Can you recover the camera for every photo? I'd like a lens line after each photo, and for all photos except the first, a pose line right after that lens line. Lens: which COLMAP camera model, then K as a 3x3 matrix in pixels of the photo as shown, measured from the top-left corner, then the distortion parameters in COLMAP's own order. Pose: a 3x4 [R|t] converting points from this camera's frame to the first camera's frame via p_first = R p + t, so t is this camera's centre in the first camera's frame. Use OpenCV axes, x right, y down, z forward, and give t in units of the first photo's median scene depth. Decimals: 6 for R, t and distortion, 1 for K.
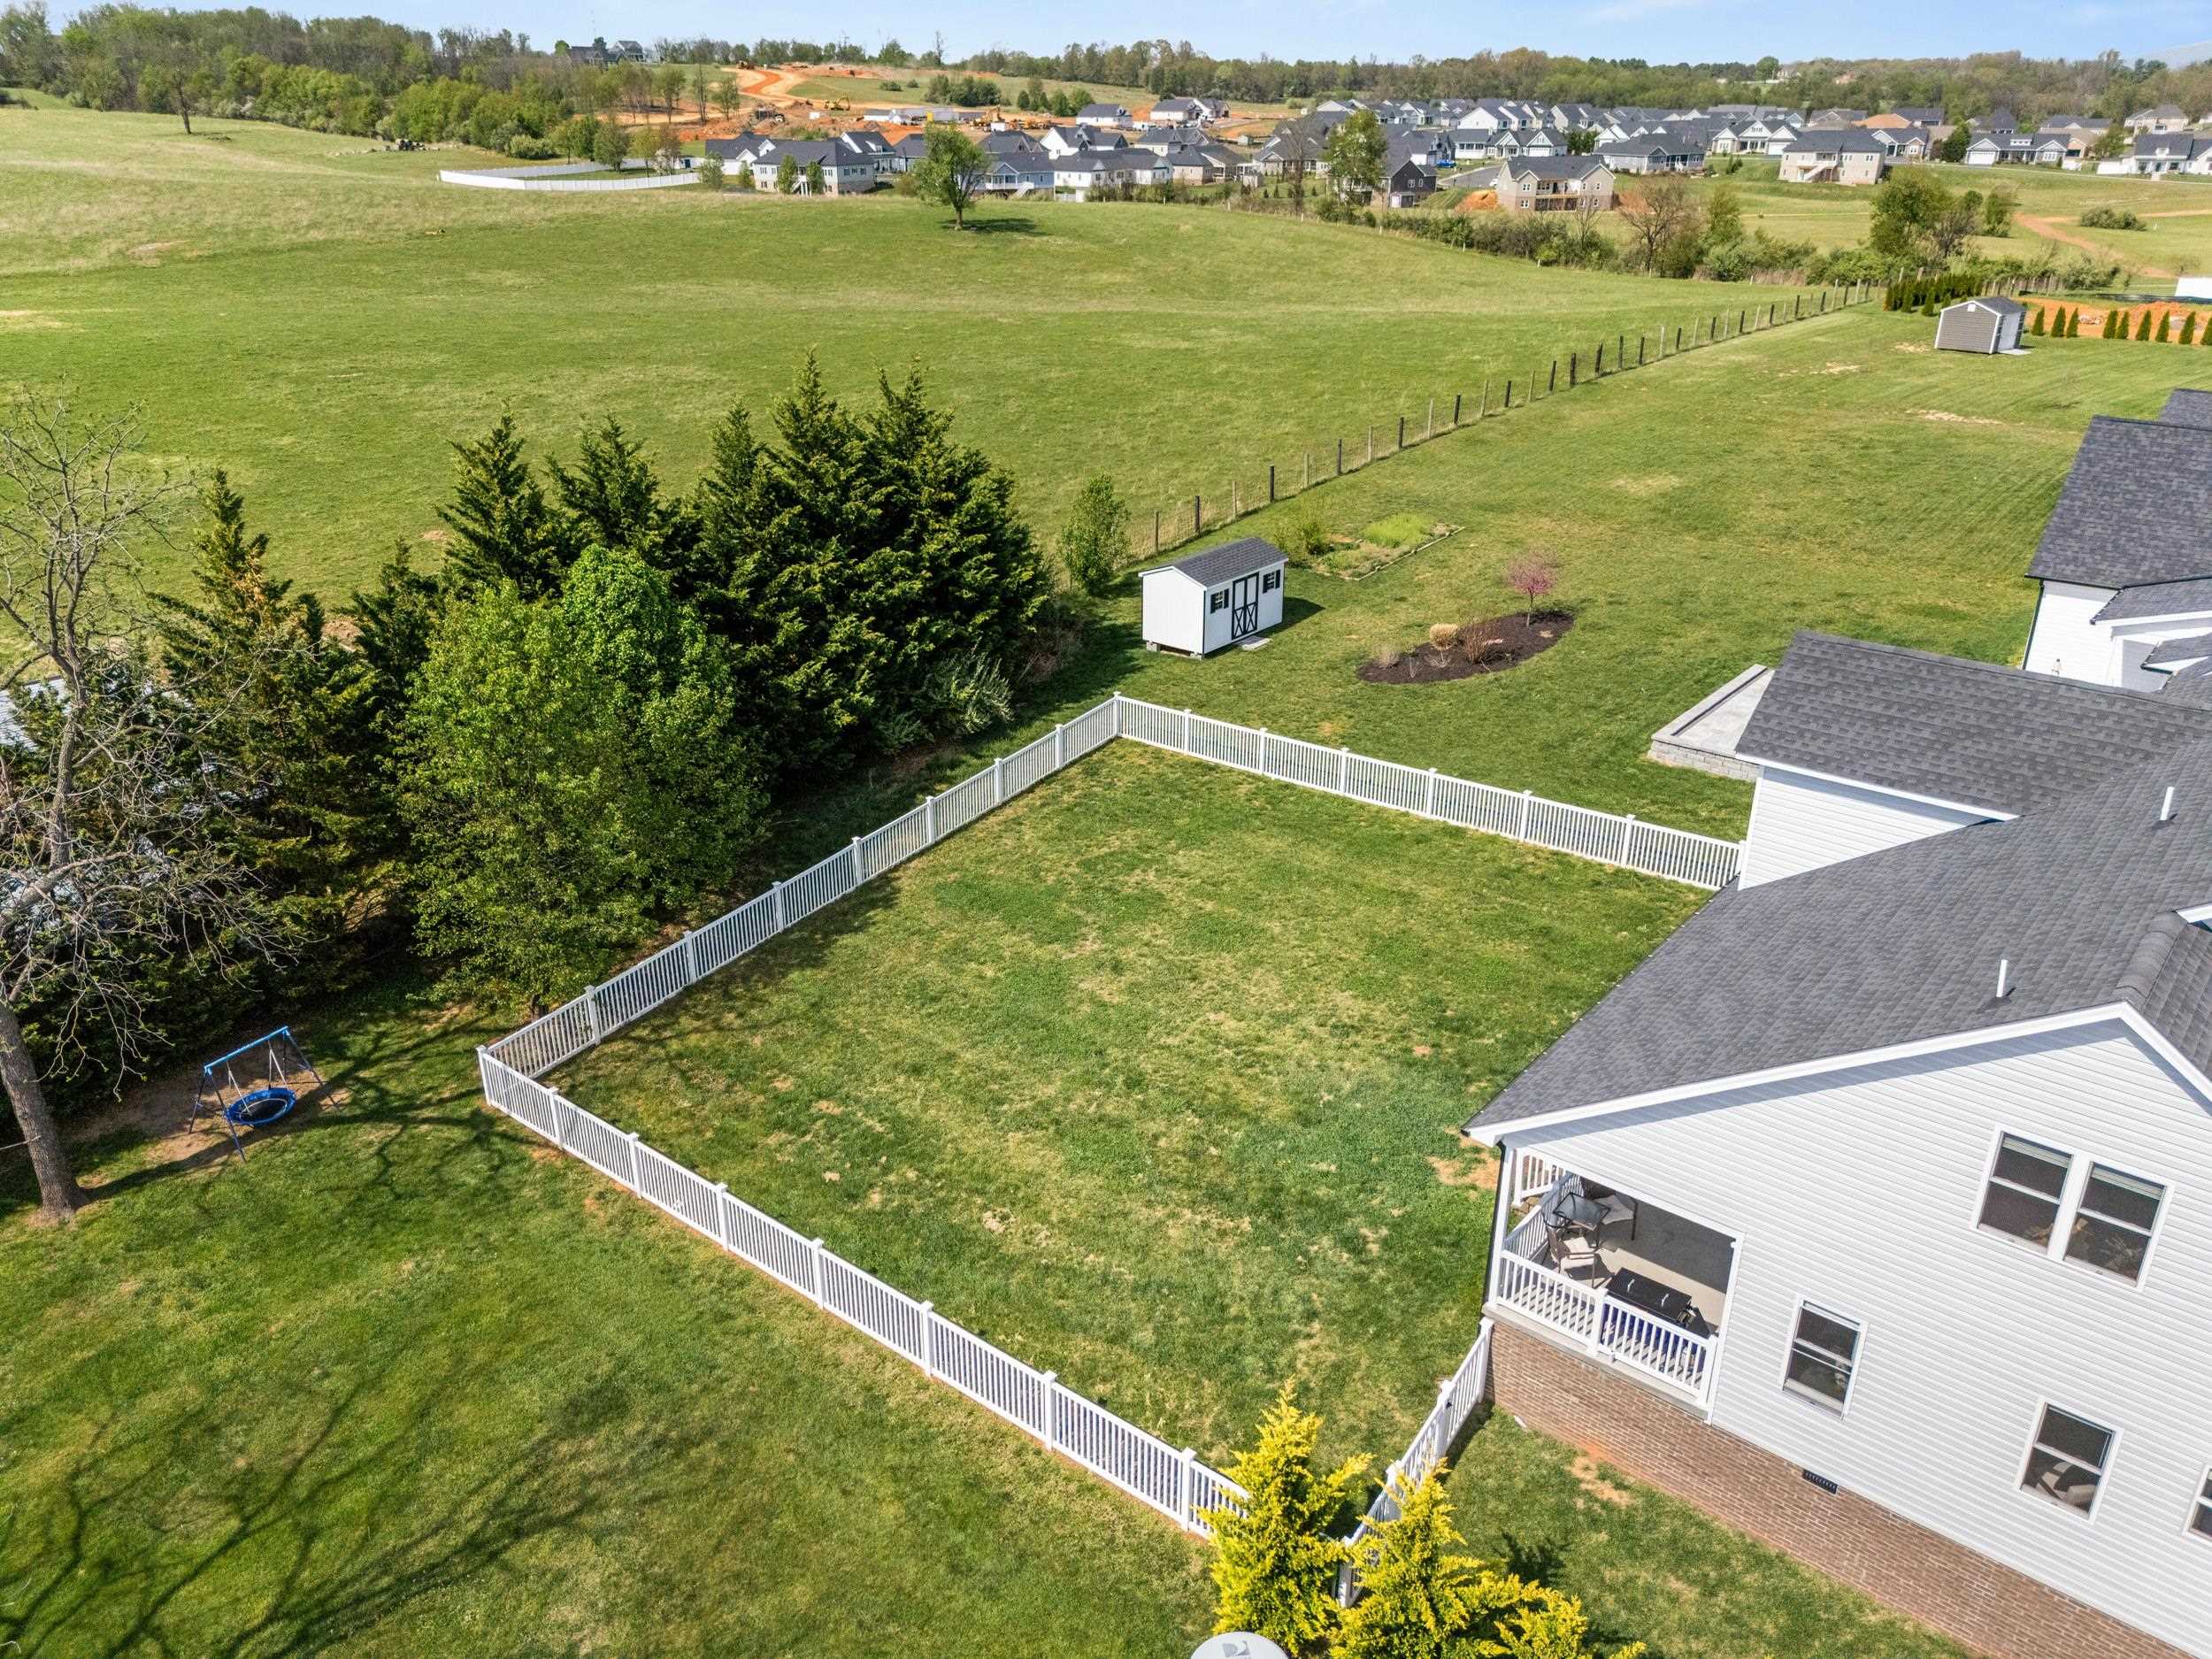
lens RADIAL K [[1611.4, 0, 1112.5], [0, 1611.4, 825.9], [0, 0, 1]] dist [0.059904, -0.047842]
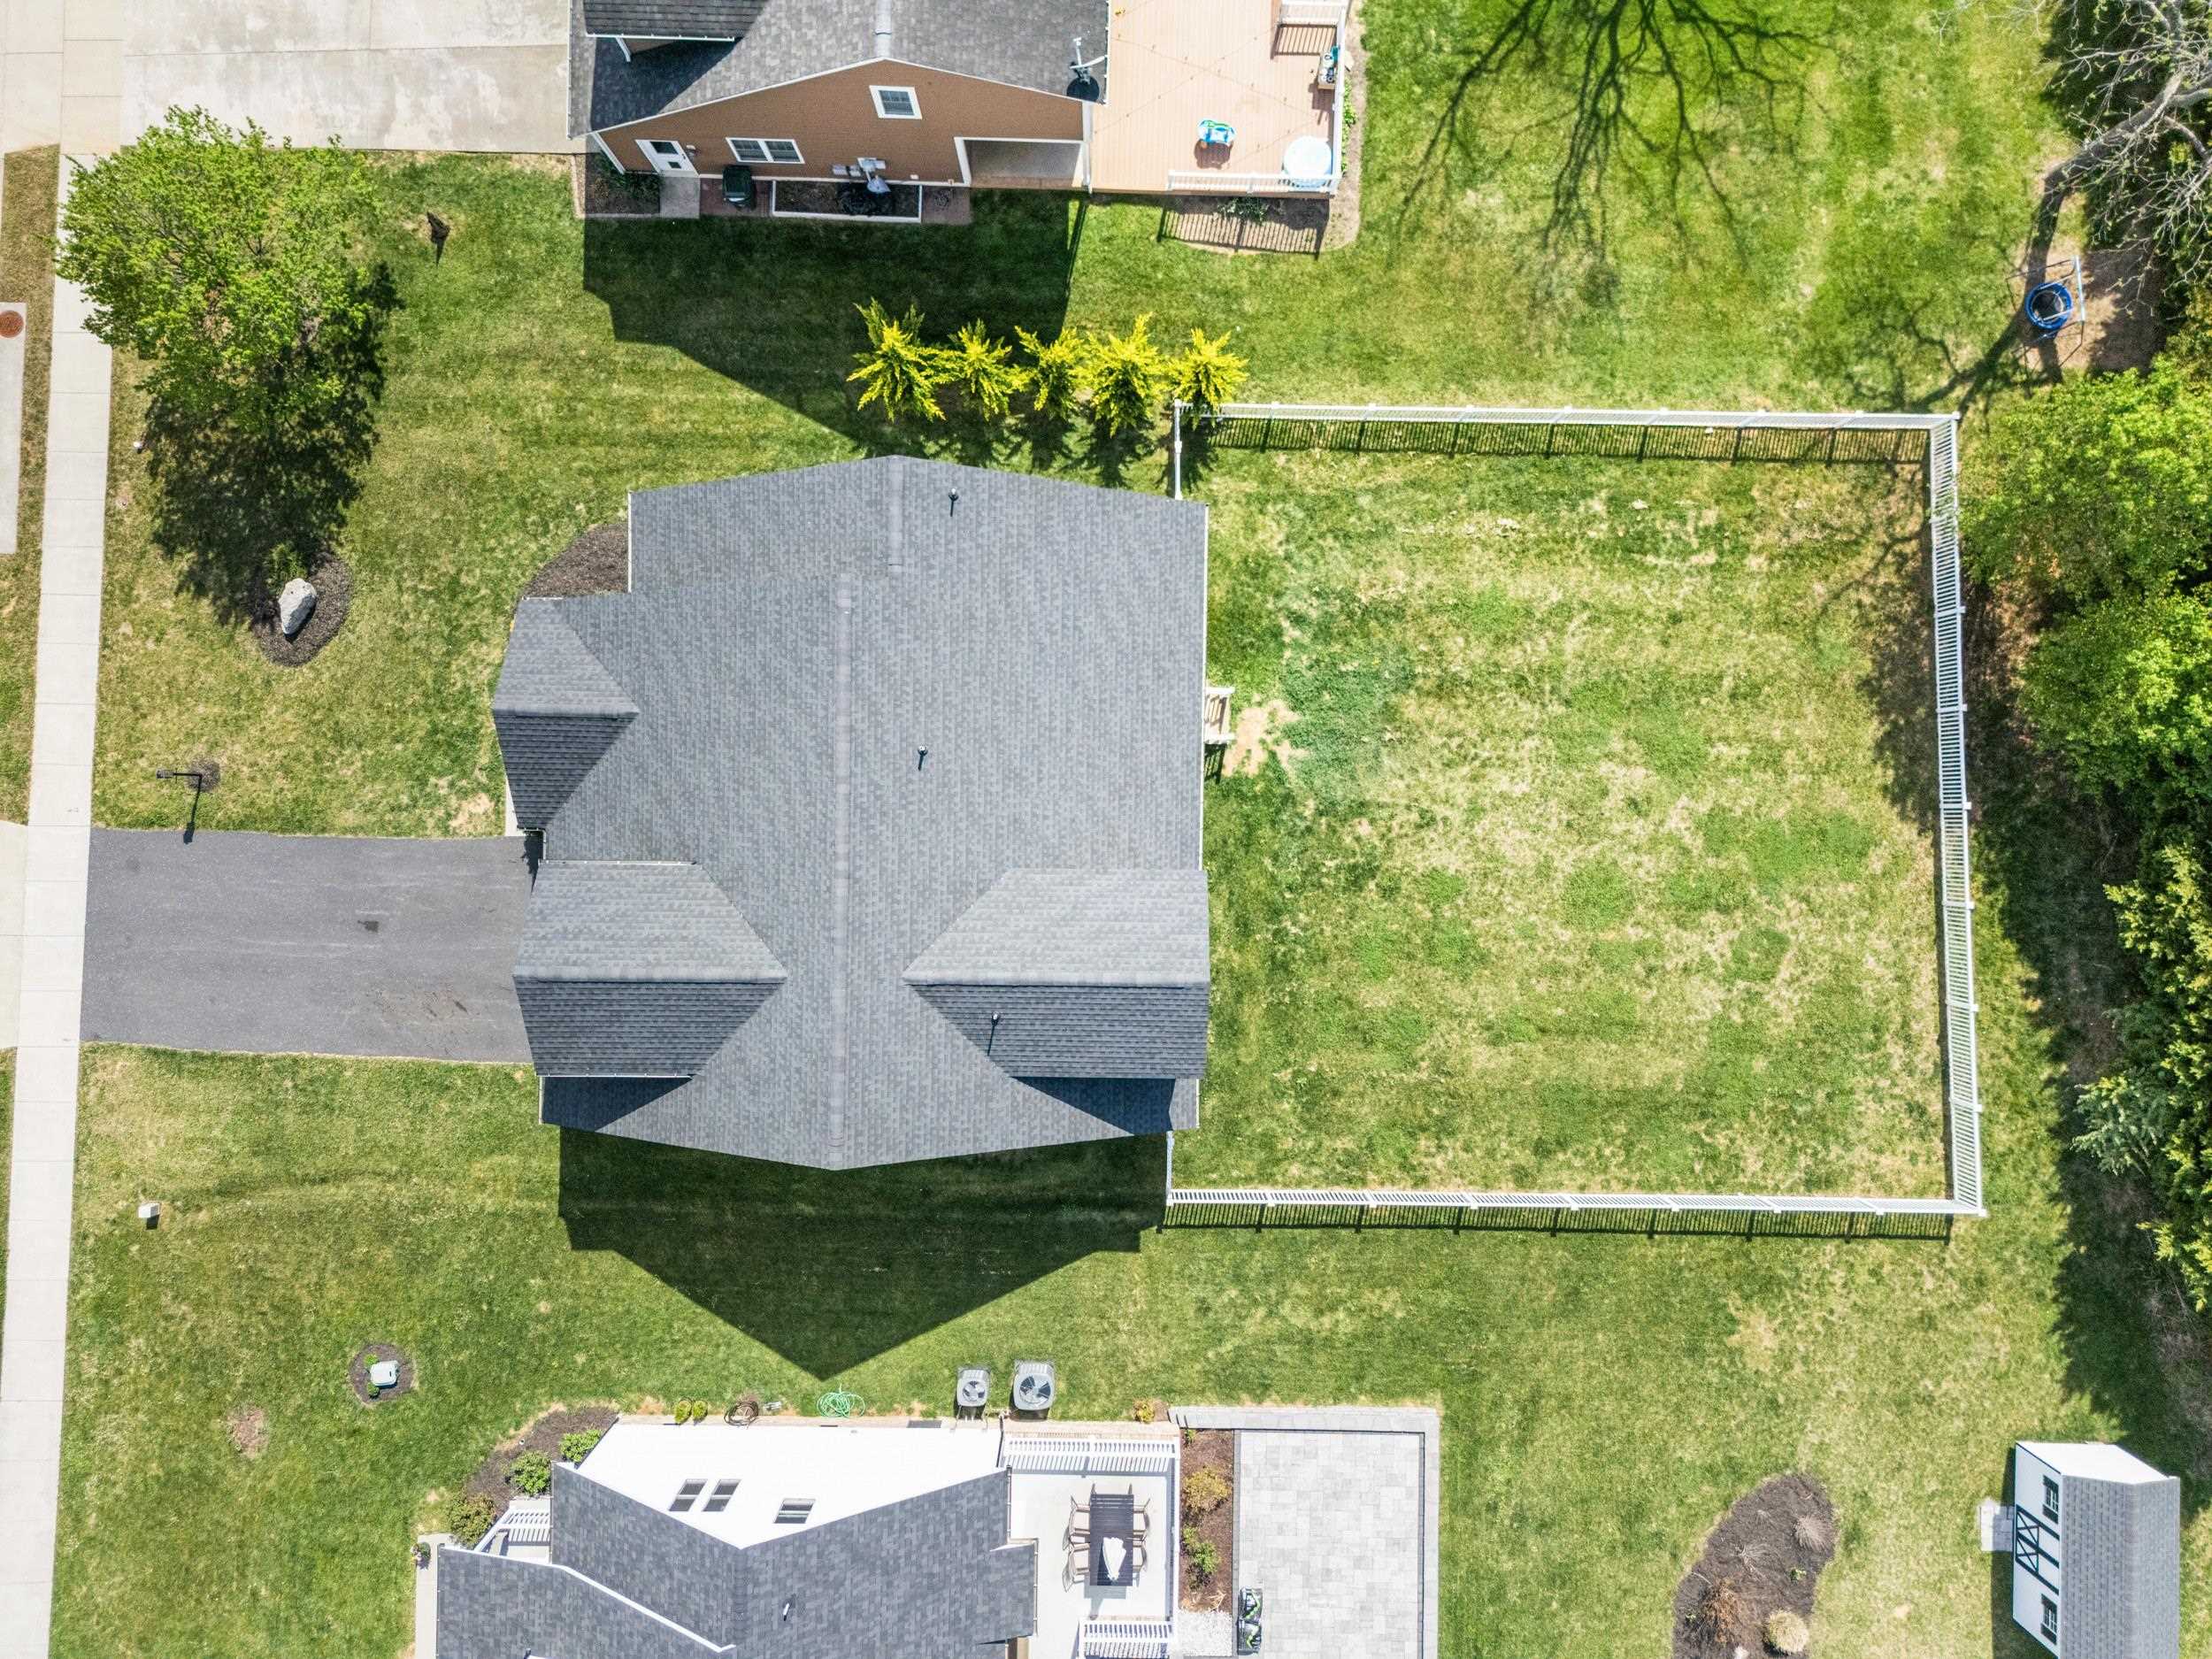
lens RADIAL K [[1611.4, 0, 1101.7], [0, 1611.4, 847.9], [0, 0, 1]] dist [0.059904, -0.047842]
pose [[-0.783785, 0.620996, 0.006710, 0.346172], [-0.256993, -0.334159, 0.906803, -0.974211], [0.565364, 0.709015, 0.421500, 0.310164]]
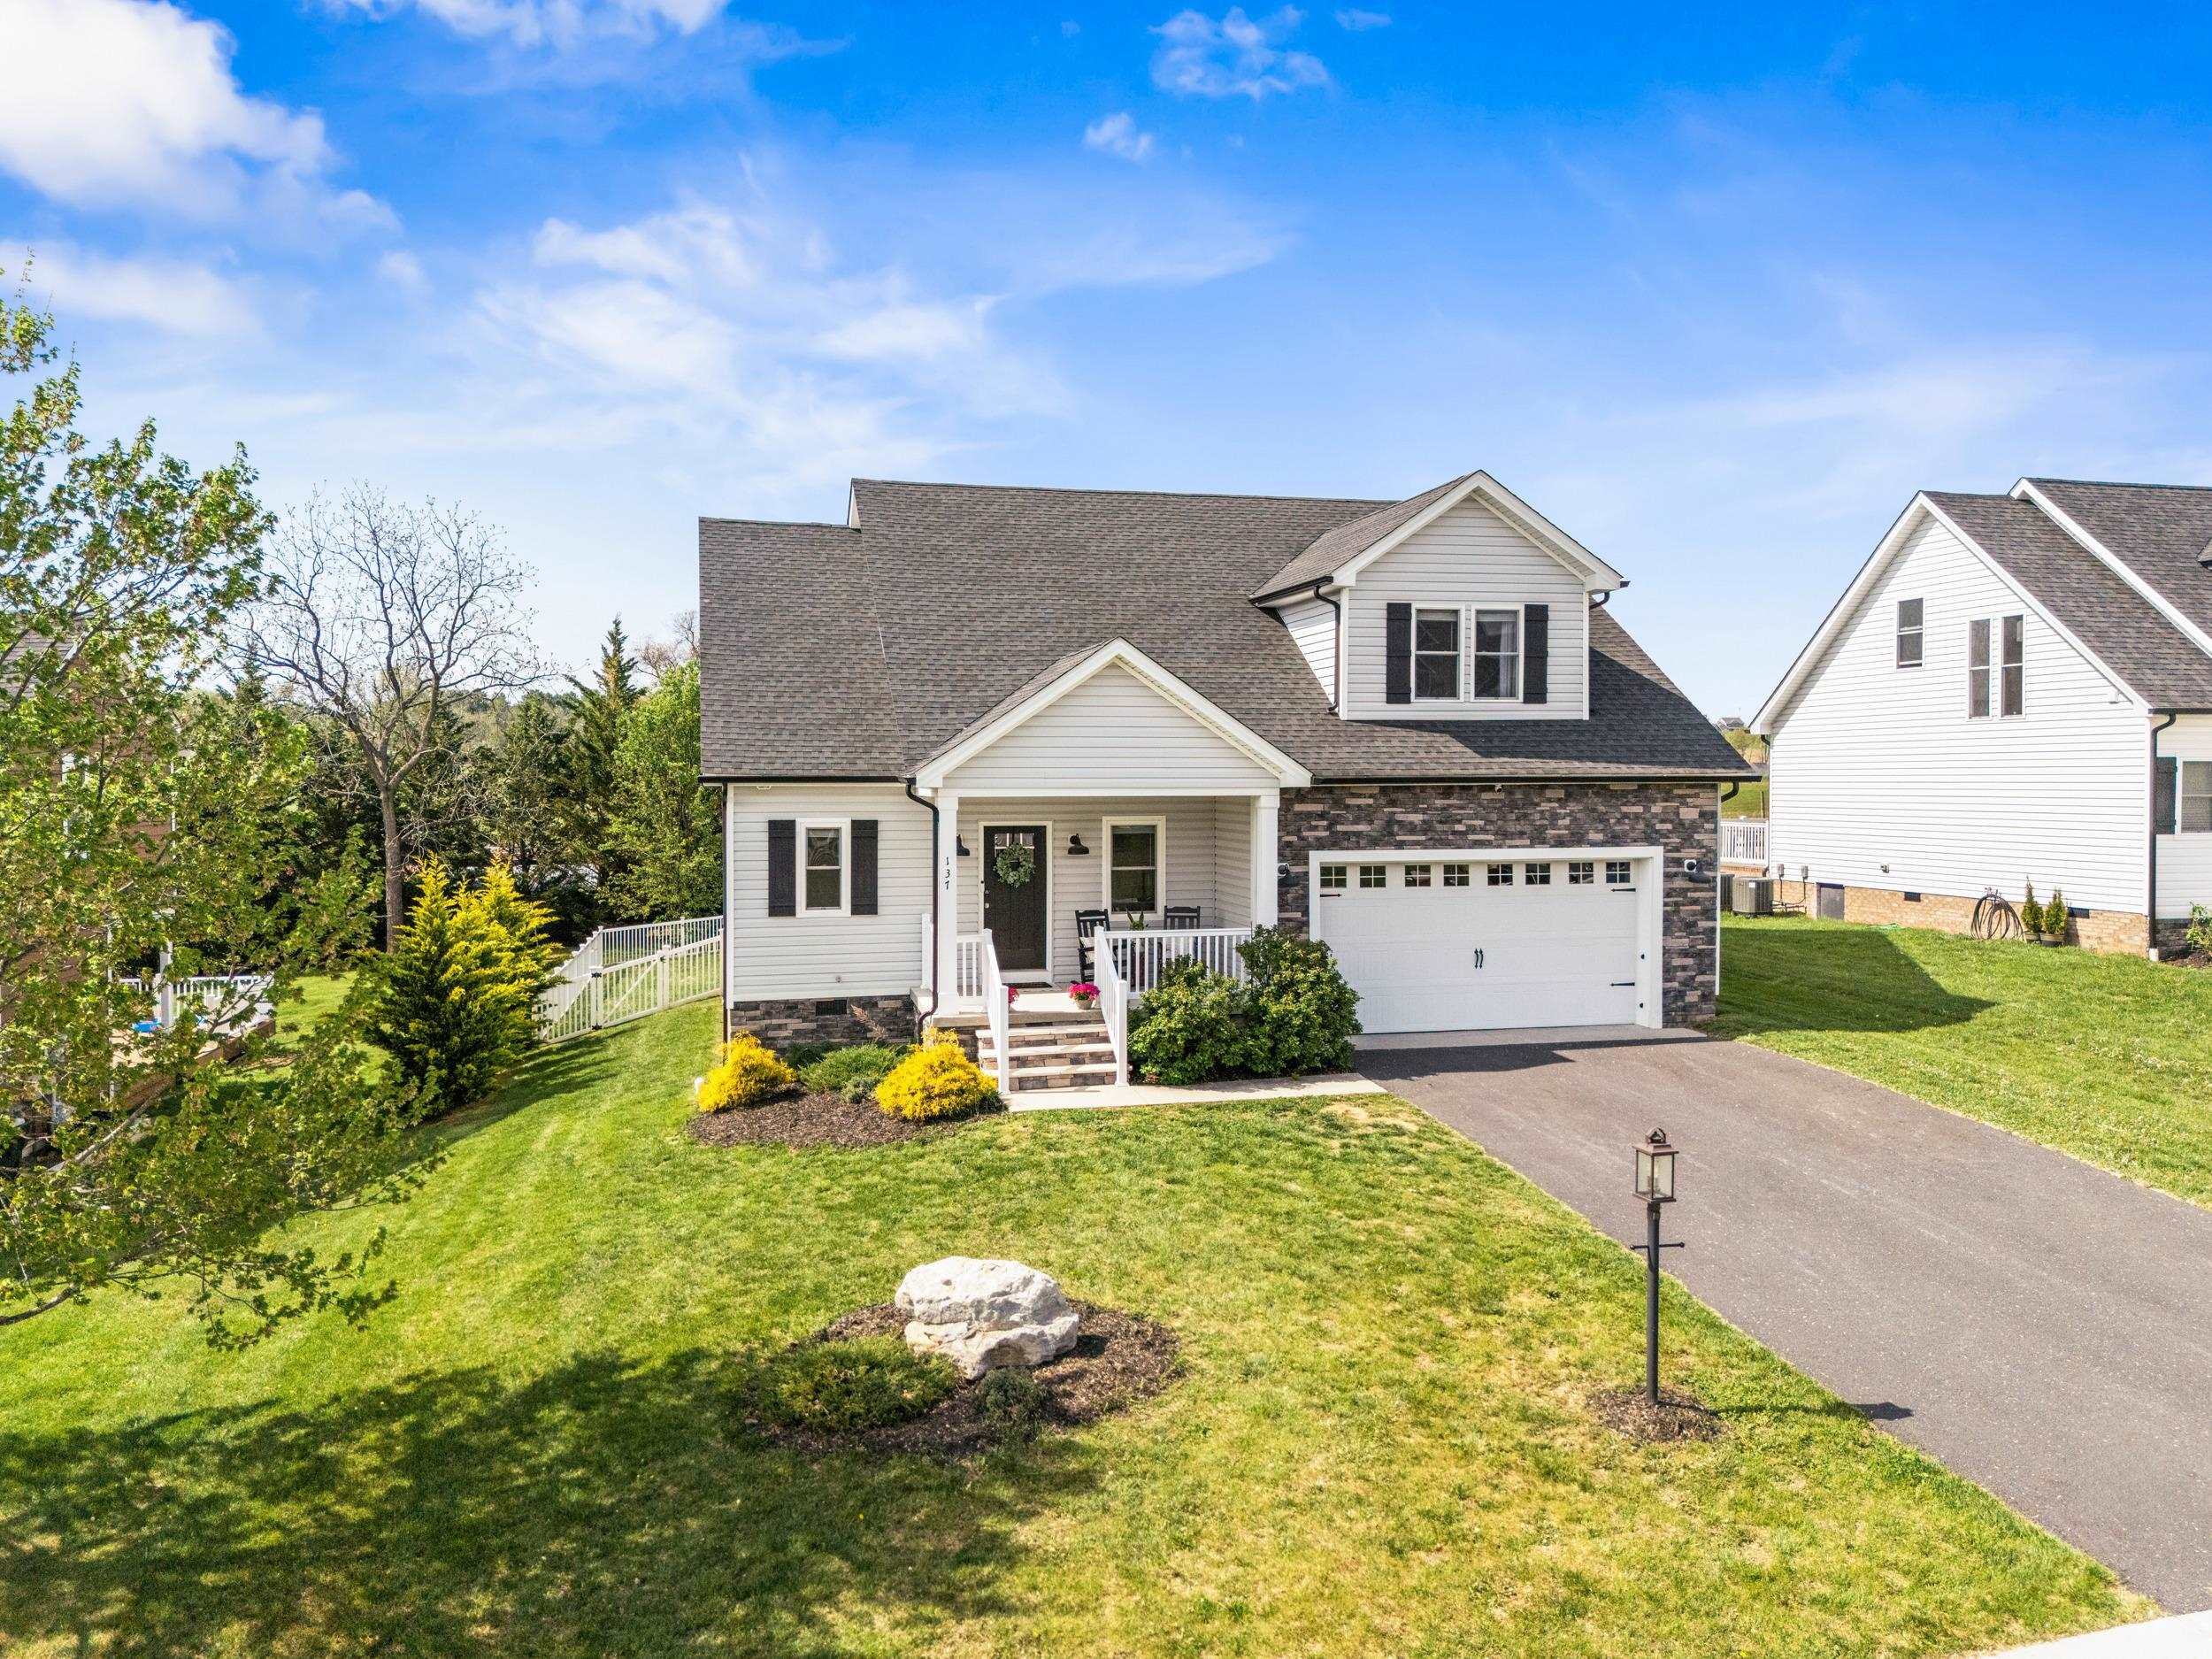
lens RADIAL K [[1611.4, 0, 1096.1], [0, 1611.4, 830.7], [0, 0, 1]] dist [0.059904, -0.047842]
pose [[0.793469, 0.018066, -0.608343, 0.984642], [-0.248216, 0.922257, -0.296364, 0.399667], [0.555694, 0.386156, 0.736266, 0.041891]]
